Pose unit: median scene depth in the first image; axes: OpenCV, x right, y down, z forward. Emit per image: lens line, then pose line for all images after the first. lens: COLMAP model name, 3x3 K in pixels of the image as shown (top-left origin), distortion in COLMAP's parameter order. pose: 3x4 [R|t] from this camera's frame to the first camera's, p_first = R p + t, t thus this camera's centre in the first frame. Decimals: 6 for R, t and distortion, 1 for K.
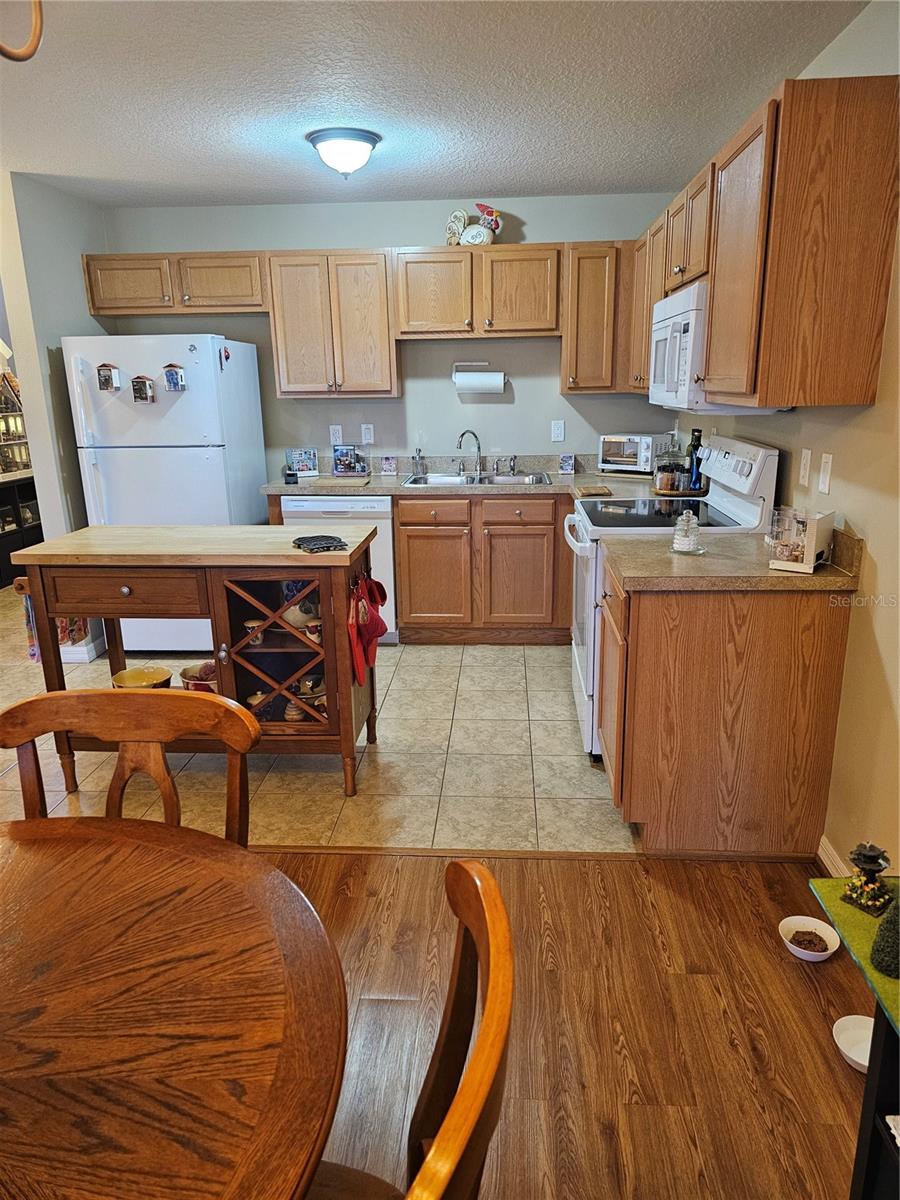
lens RADIAL K [[823.2, 0, 448.9], [0, 823.2, 608.4], [0, 0, 1]] dist [0.065660, -0.000558]
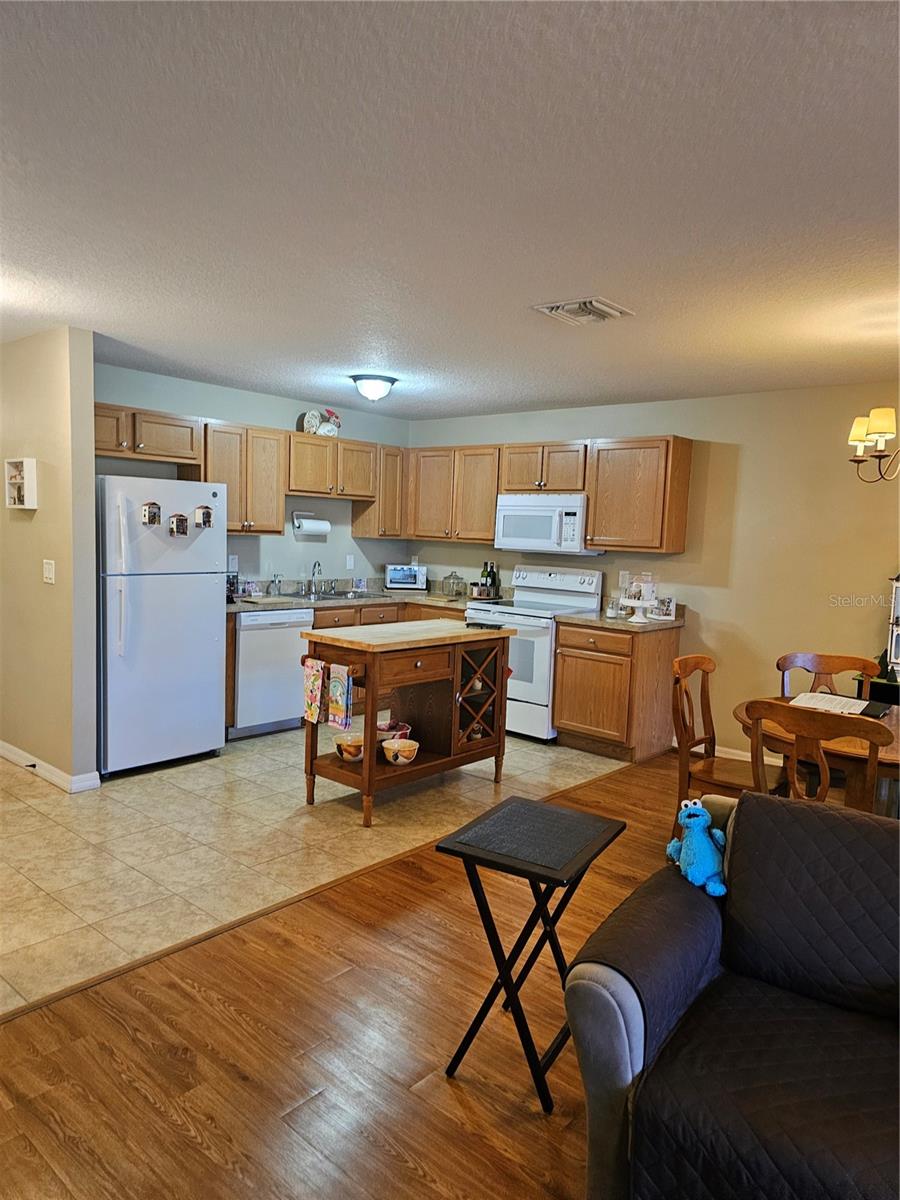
lens RADIAL K [[823.2, 0, 448.9], [0, 823.2, 608.4], [0, 0, 1]] dist [0.065660, -0.000558]
pose [[0.607266, -0.037600, 0.793608, -1.041265], [0.164778, 0.983121, -0.079509, 0.004370], [-0.777223, 0.179053, 0.603212, 0.033340]]
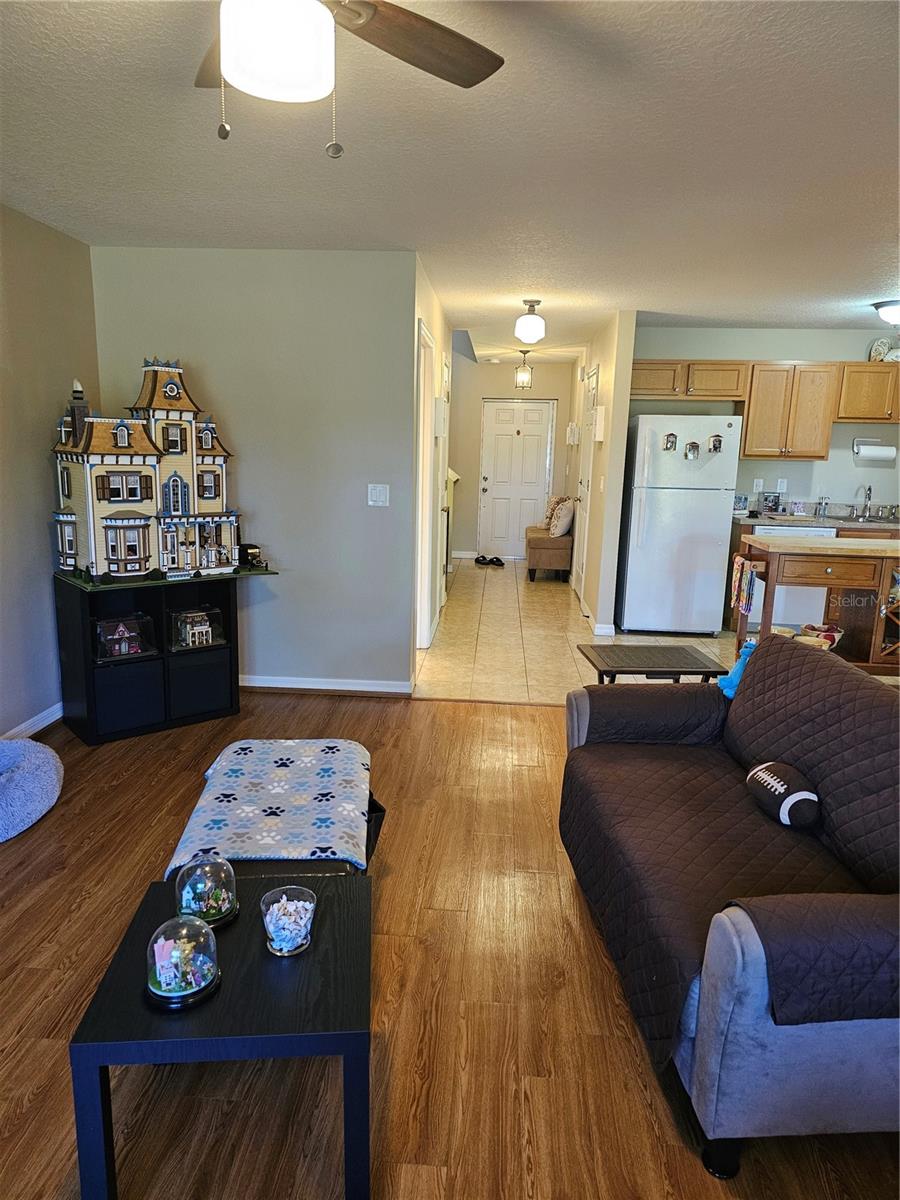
lens RADIAL K [[823.2, 0, 448.9], [0, 823.2, 608.4], [0, 0, 1]] dist [0.065660, -0.000558]
pose [[0.998731, 0.047462, 0.016870, -0.802614], [-0.046164, 0.996449, -0.070421, 0.143227], [-0.020152, 0.069553, 0.997375, -0.450600]]
